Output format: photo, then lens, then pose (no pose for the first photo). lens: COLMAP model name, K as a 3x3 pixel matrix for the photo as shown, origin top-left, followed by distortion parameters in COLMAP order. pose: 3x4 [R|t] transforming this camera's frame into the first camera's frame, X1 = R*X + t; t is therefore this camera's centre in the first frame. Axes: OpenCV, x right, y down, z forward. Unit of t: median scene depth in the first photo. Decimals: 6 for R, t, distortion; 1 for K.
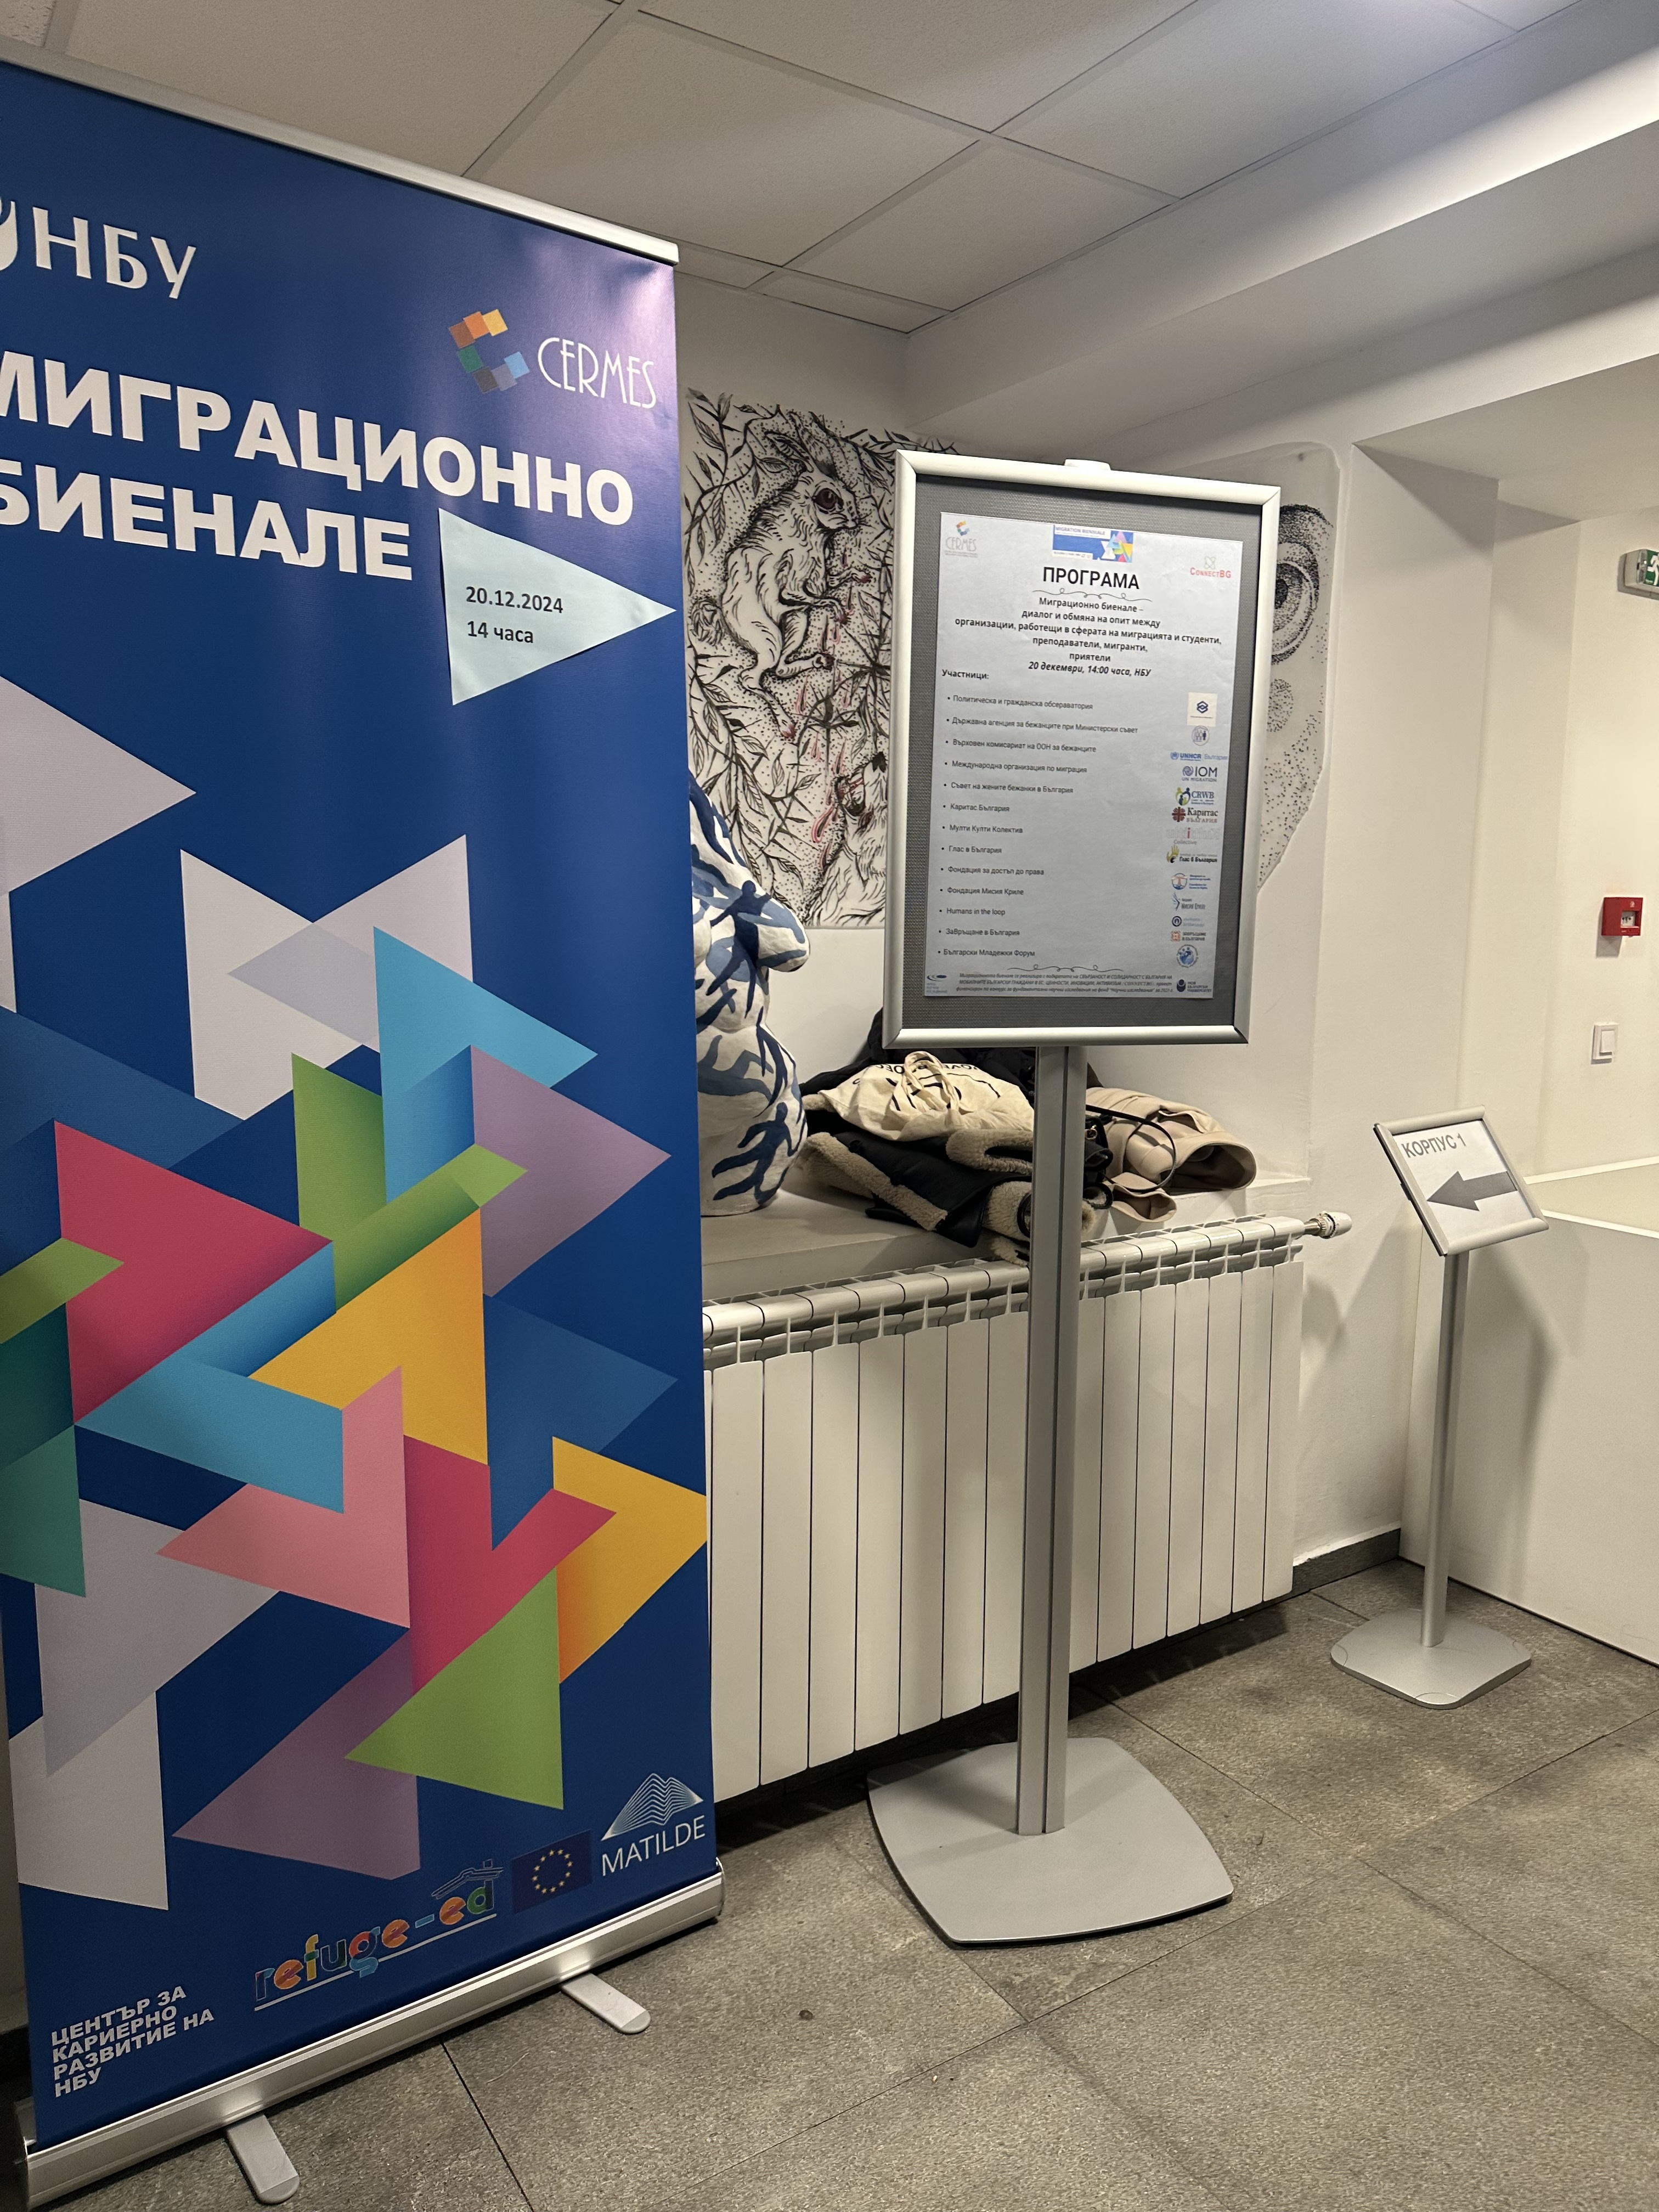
lens RADIAL K [[1511.6, 0, 816.2], [0, 1511.6, 1105.5], [0, 0, 1]] dist [0.039465, -0.046393]
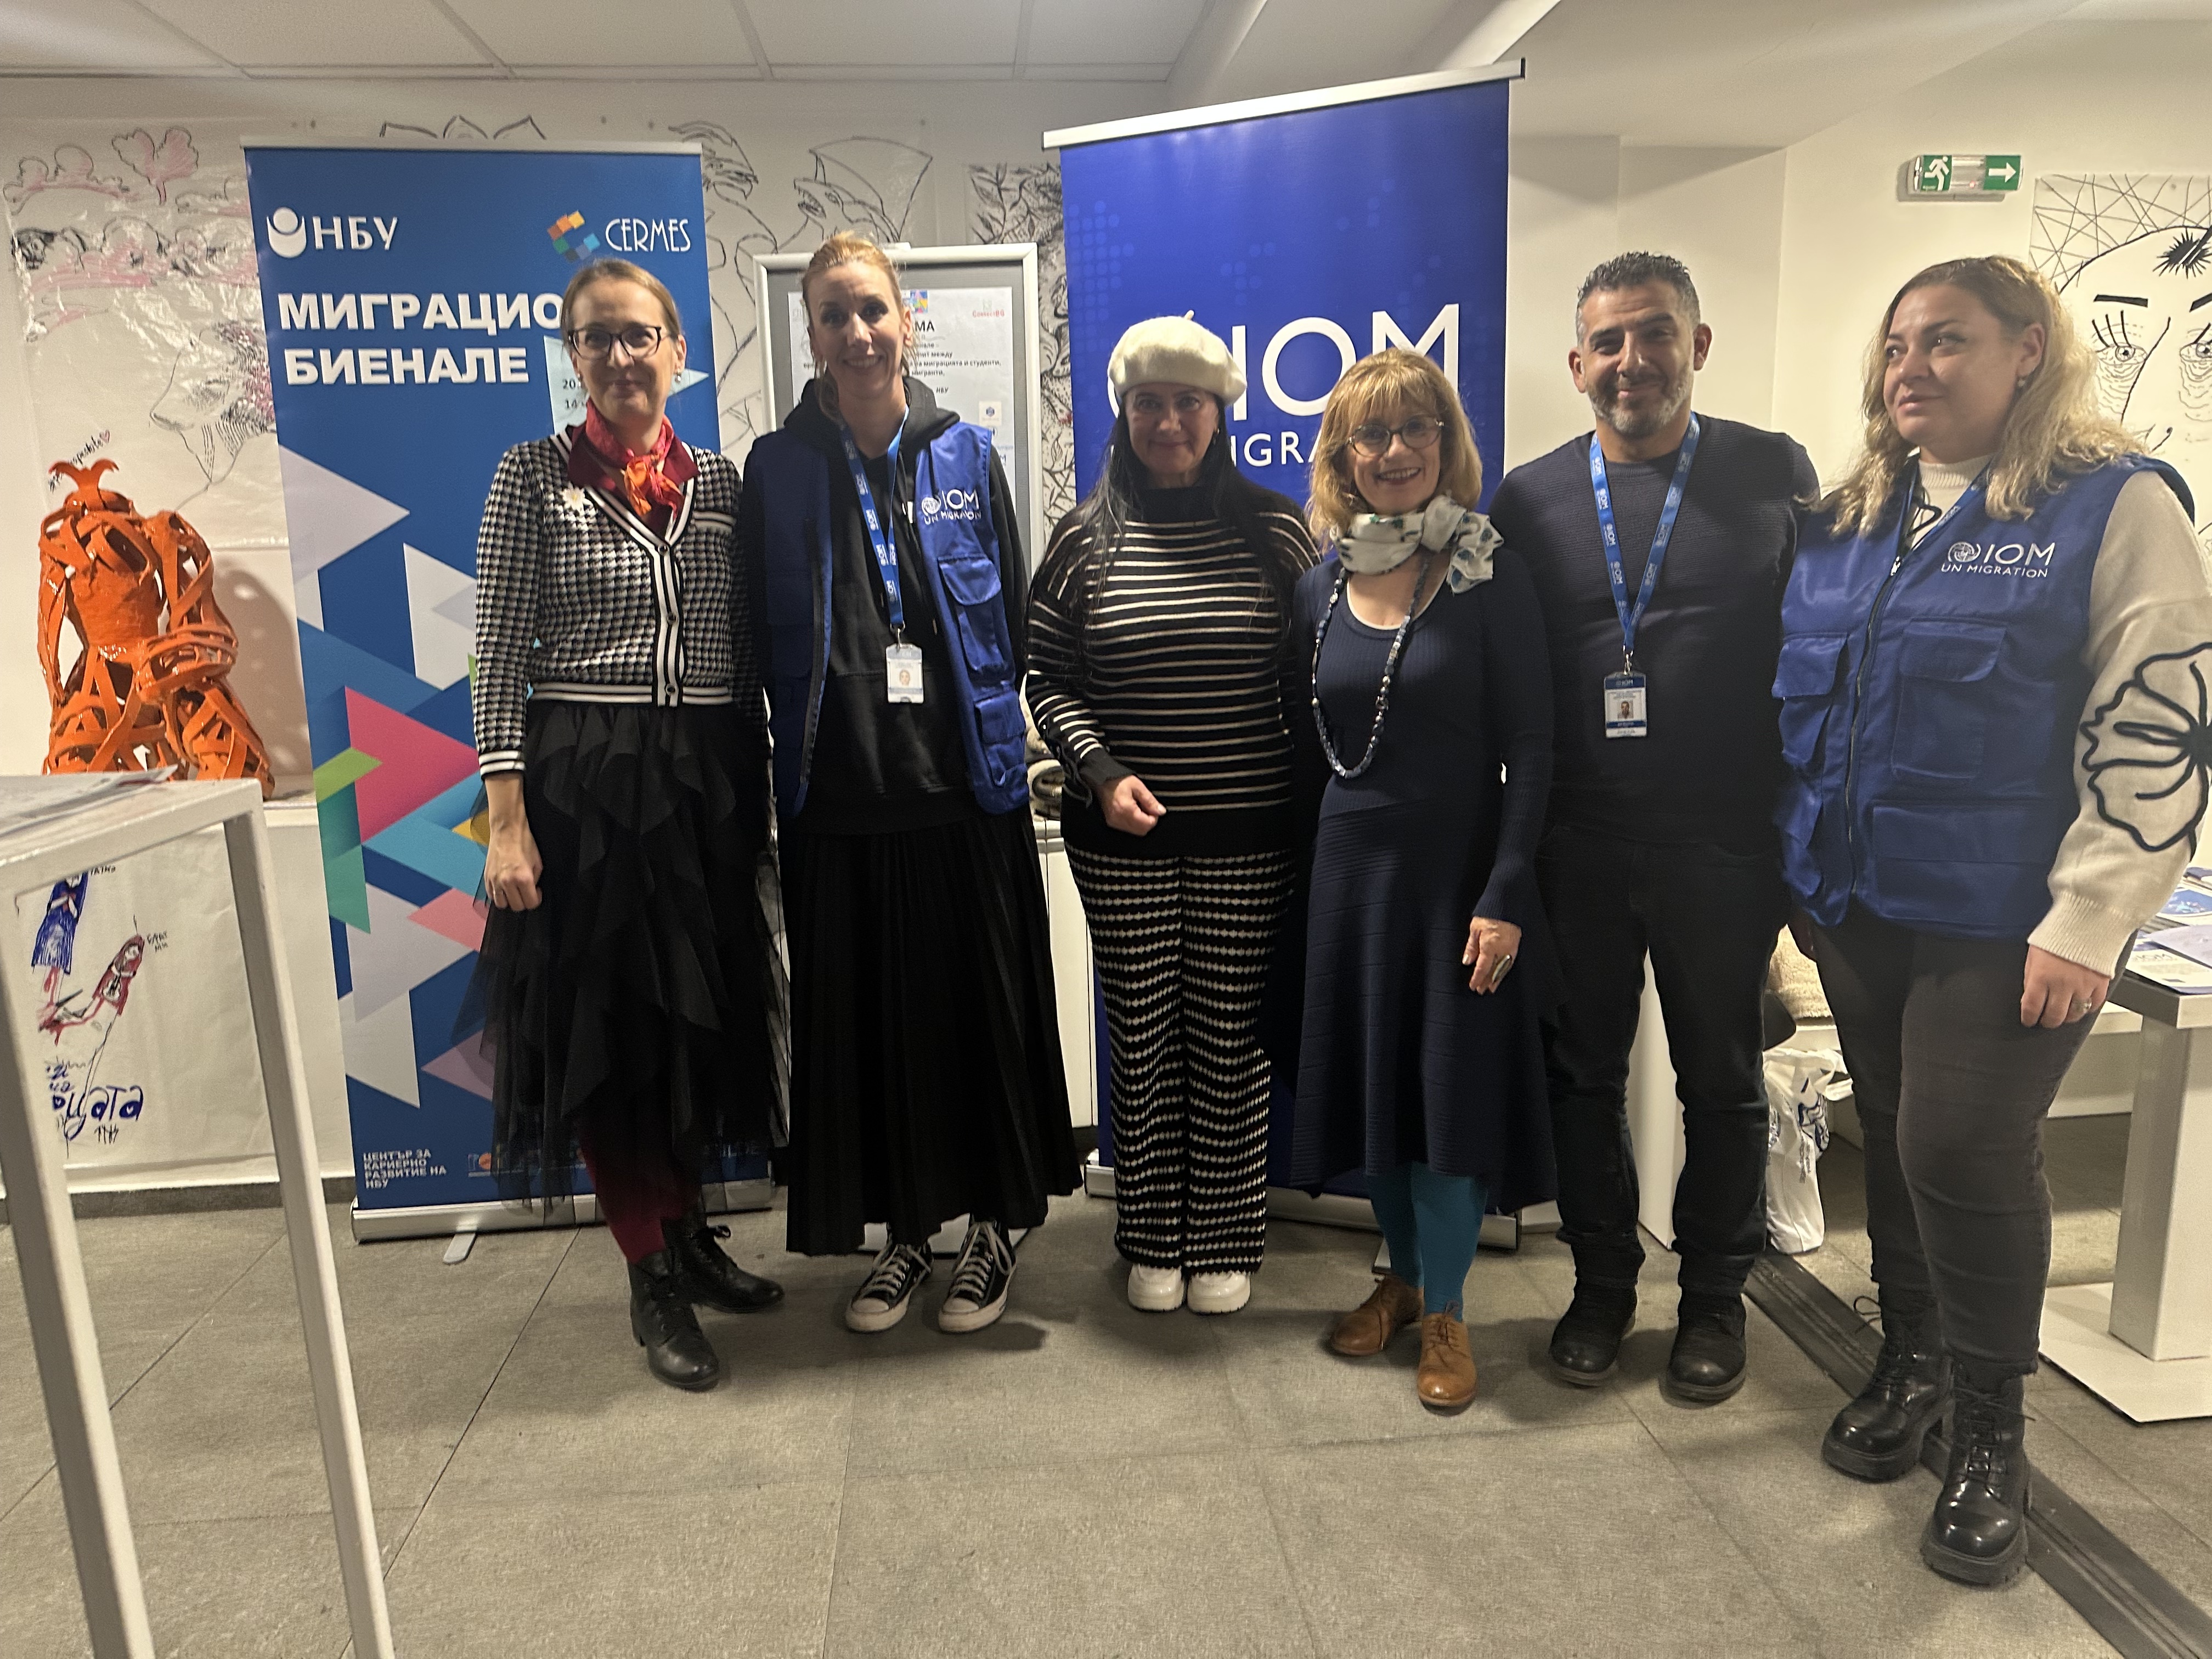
lens RADIAL K [[1511.6, 0, 1098.9], [0, 1511.6, 835.8], [0, 0, 1]] dist [0.039465, -0.046393]
pose [[0.881061, 0.057361, -0.469512, 1.286433], [-0.030151, 0.997412, 0.065274, 0.044916], [0.472041, -0.043354, 0.880510, -0.274933]]
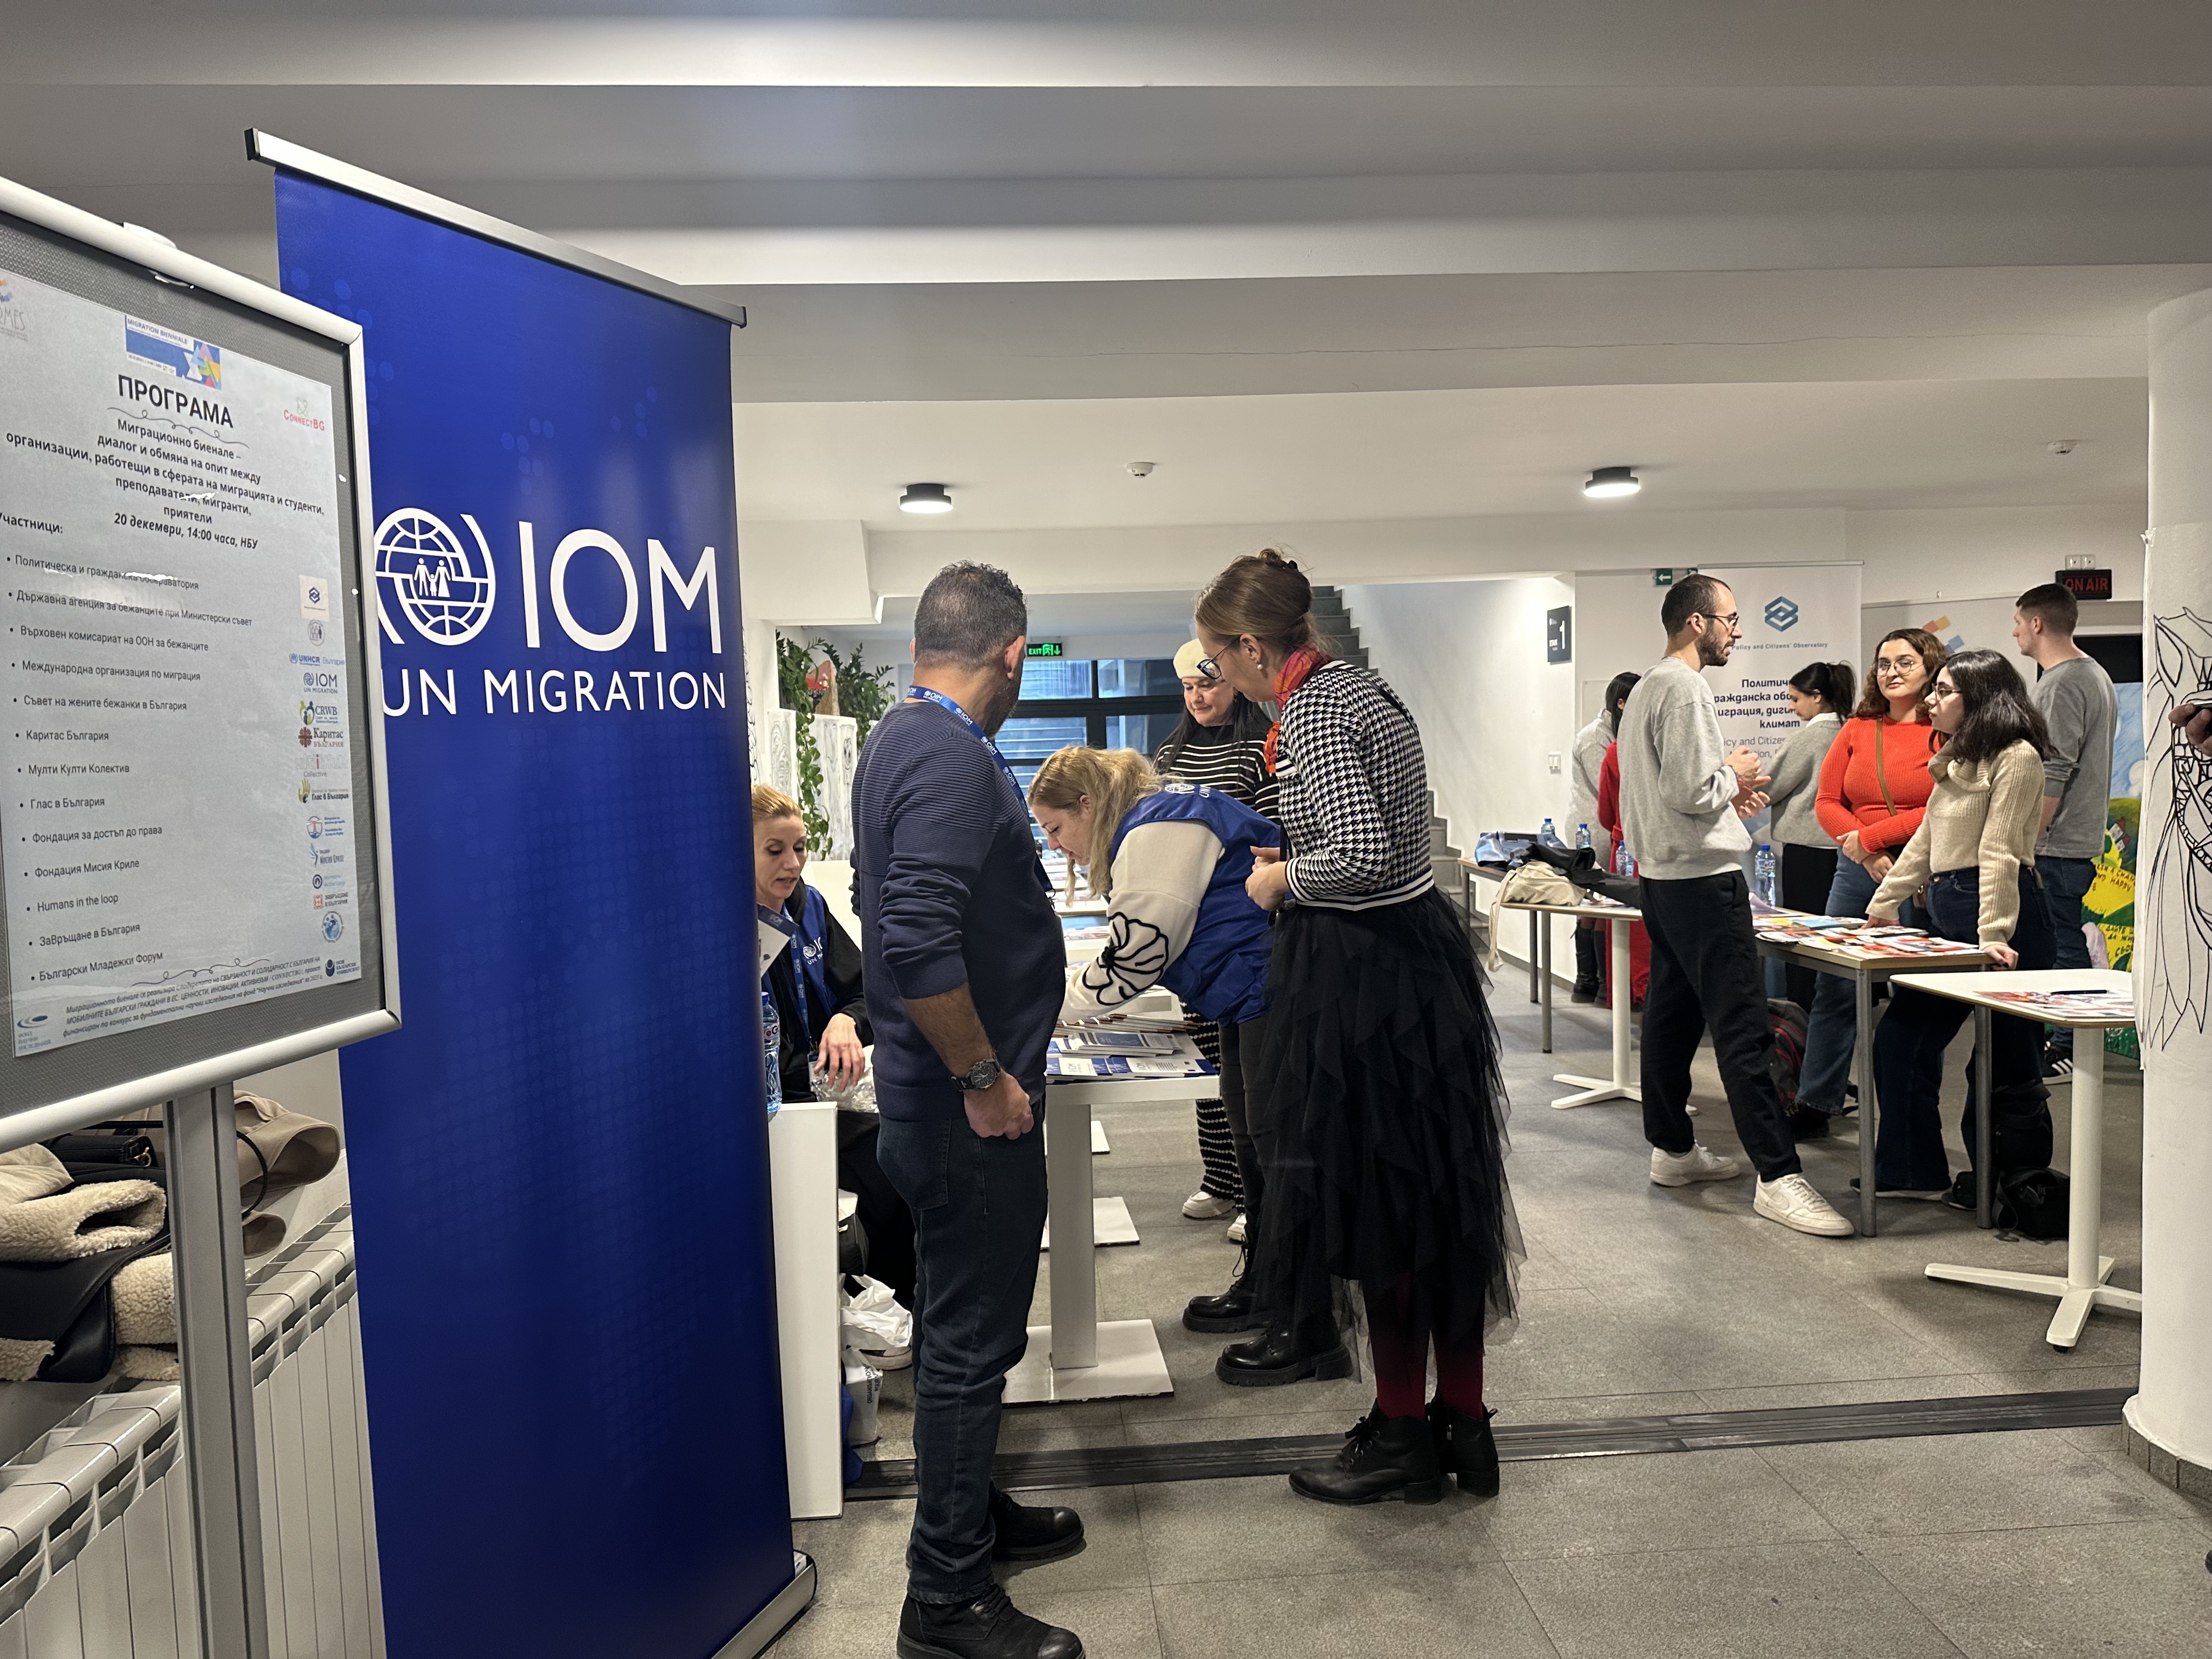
lens RADIAL K [[1511.6, 0, 1199.2], [0, 1511.6, 825.8], [0, 0, 1]] dist [0.039465, -0.046393]
pose [[0.484267, -0.077348, 0.871495, -0.189913], [0.176807, 0.984185, -0.010897, -0.064897], [-0.856869, 0.159363, 0.490284, 0.274852]]
